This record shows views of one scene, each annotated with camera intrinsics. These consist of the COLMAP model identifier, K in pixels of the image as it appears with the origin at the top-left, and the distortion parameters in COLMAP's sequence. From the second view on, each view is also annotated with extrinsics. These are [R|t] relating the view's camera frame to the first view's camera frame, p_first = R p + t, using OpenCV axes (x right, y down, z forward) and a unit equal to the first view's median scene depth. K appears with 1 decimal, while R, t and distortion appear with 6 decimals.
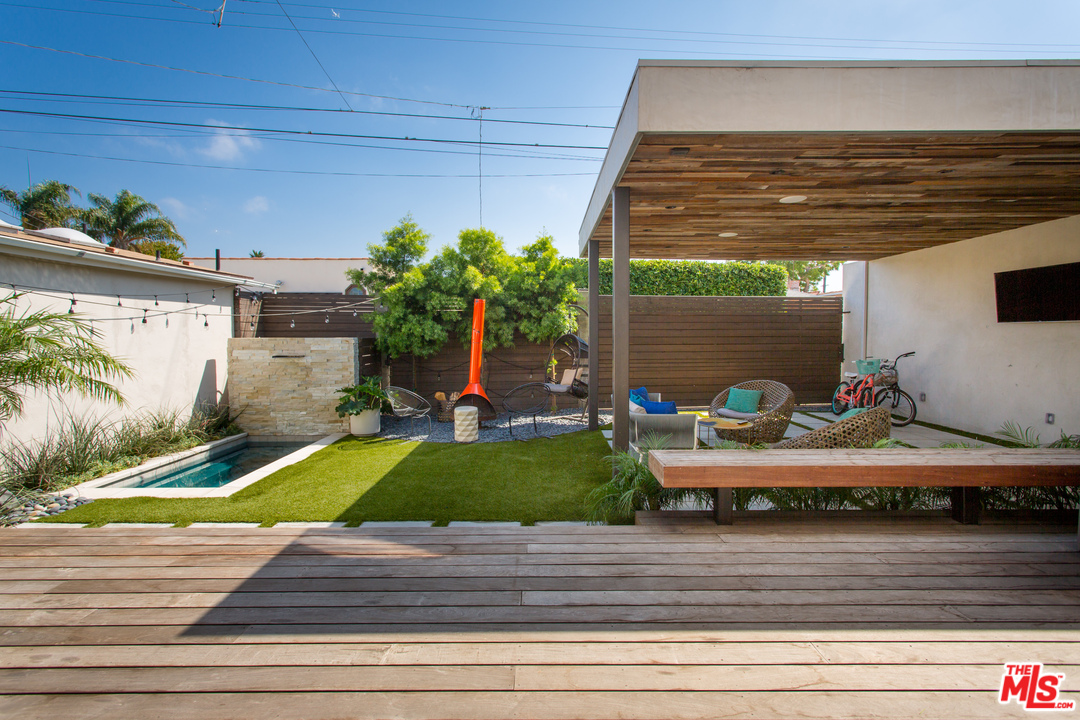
lens RADIAL K [[513.9, 0, 544.9], [0, 513.9, 355.2], [0, 0, 1]] dist [-0.003193, -0.000200]
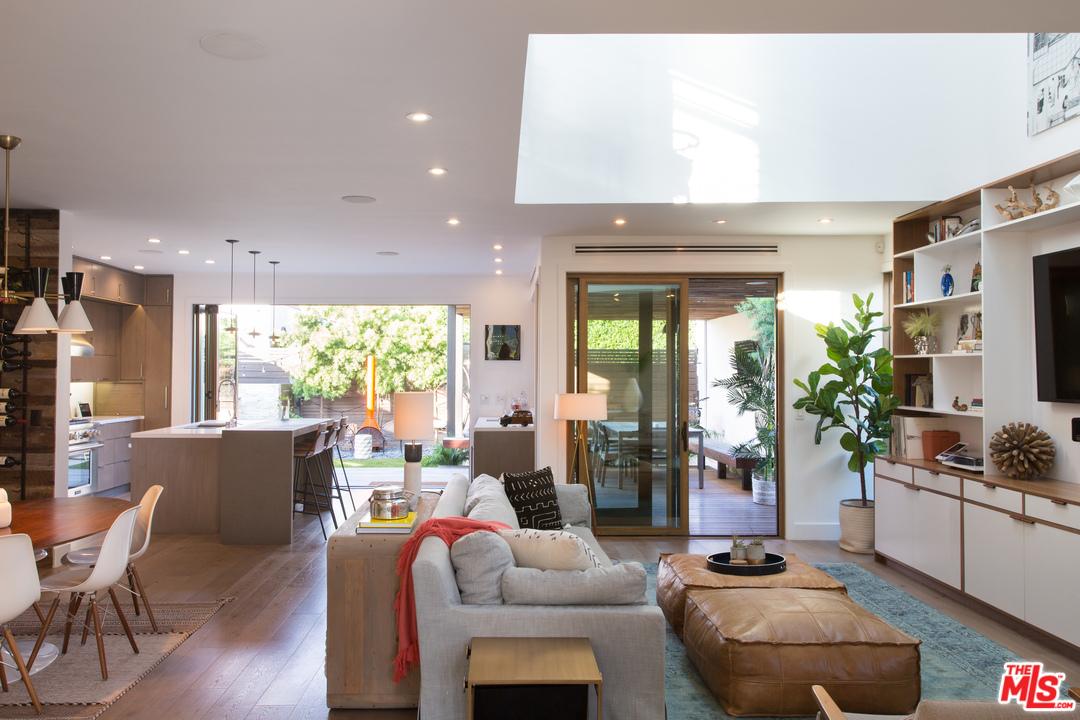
lens RADIAL K [[870.5, 0, 503.0], [0, 870.5, 359.3], [0, 0, 1]] dist [-0.005085, 0.002917]
pose [[0.999984, 0.005577, -0.000725, 0.186697], [-0.005608, 0.998441, -0.055529, 0.021693], [0.000414, 0.055532, 0.998457, -1.129474]]
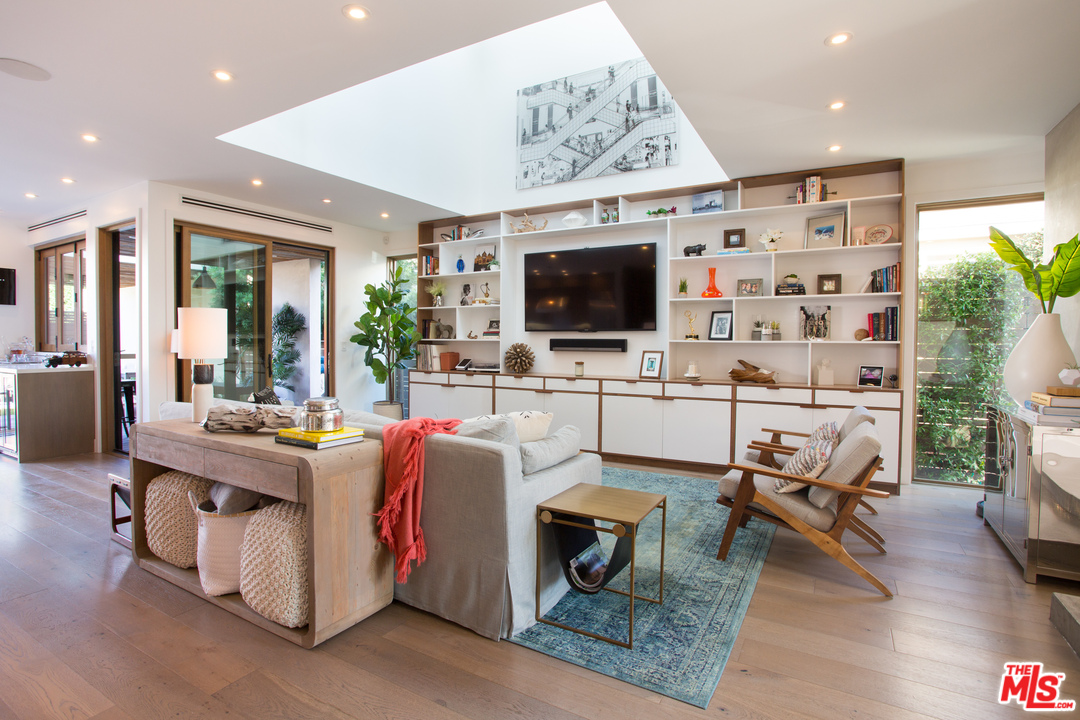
lens RADIAL K [[541.0, 0, 534.4], [0, 541.0, 355.3], [0, 0, 1]] dist [-0.075091, 0.035198]
pose [[0.503051, -0.016197, 0.864105, -0.048274], [0.030917, 0.999522, 0.000736, 0.046199], [-0.863704, 0.026346, 0.503311, -0.887793]]
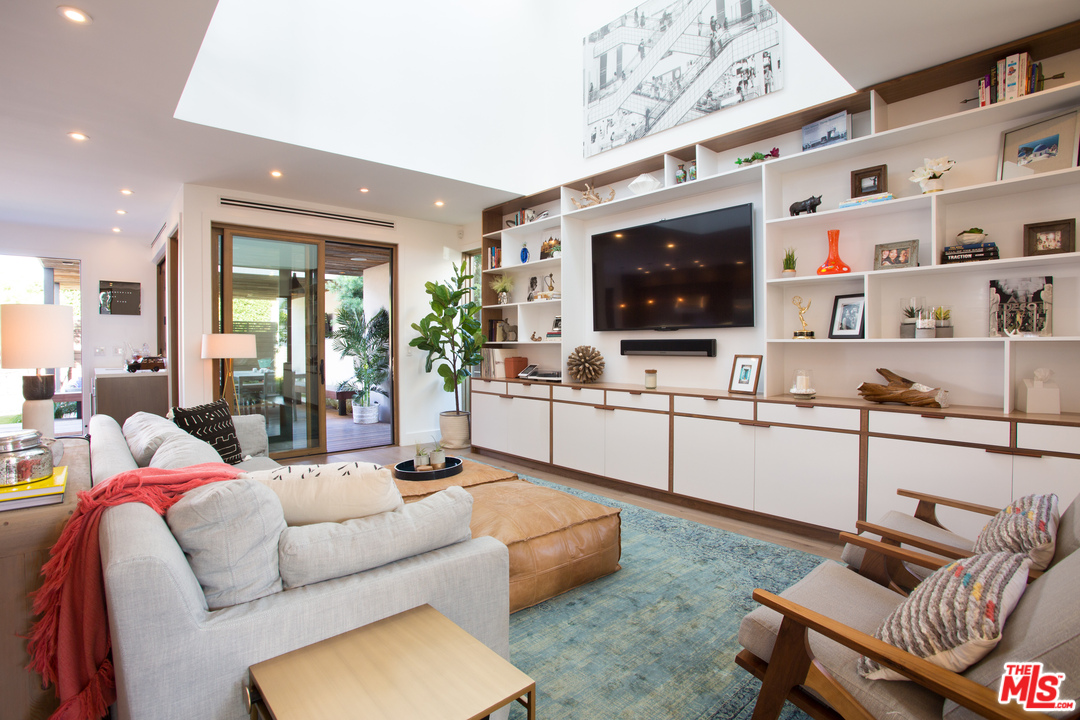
lens RADIAL K [[527.4, 0, 538.5], [0, 527.4, 351.9], [0, 0, 1]] dist [-0.071388, 0.030266]
pose [[0.747007, -0.008314, 0.664764, 0.145646], [0.030484, 0.999298, -0.021757, 0.047309], [-0.664116, 0.036517, 0.746737, -0.897575]]
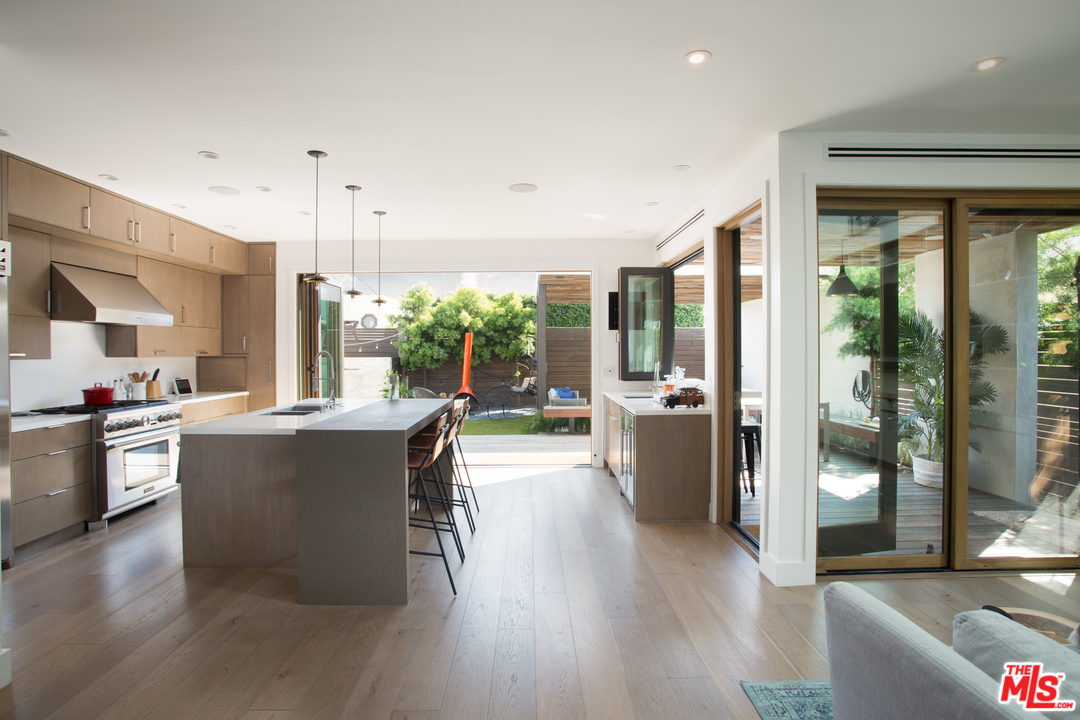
lens RADIAL K [[541.0, 0, 534.4], [0, 541.0, 355.3], [0, 0, 1]] dist [-0.075091, 0.035198]
pose [[0.999981, -0.001021, 0.006157, 0.059344], [0.001206, 0.999546, -0.030112, 0.009179], [-0.006124, 0.030119, 0.999528, -0.613137]]
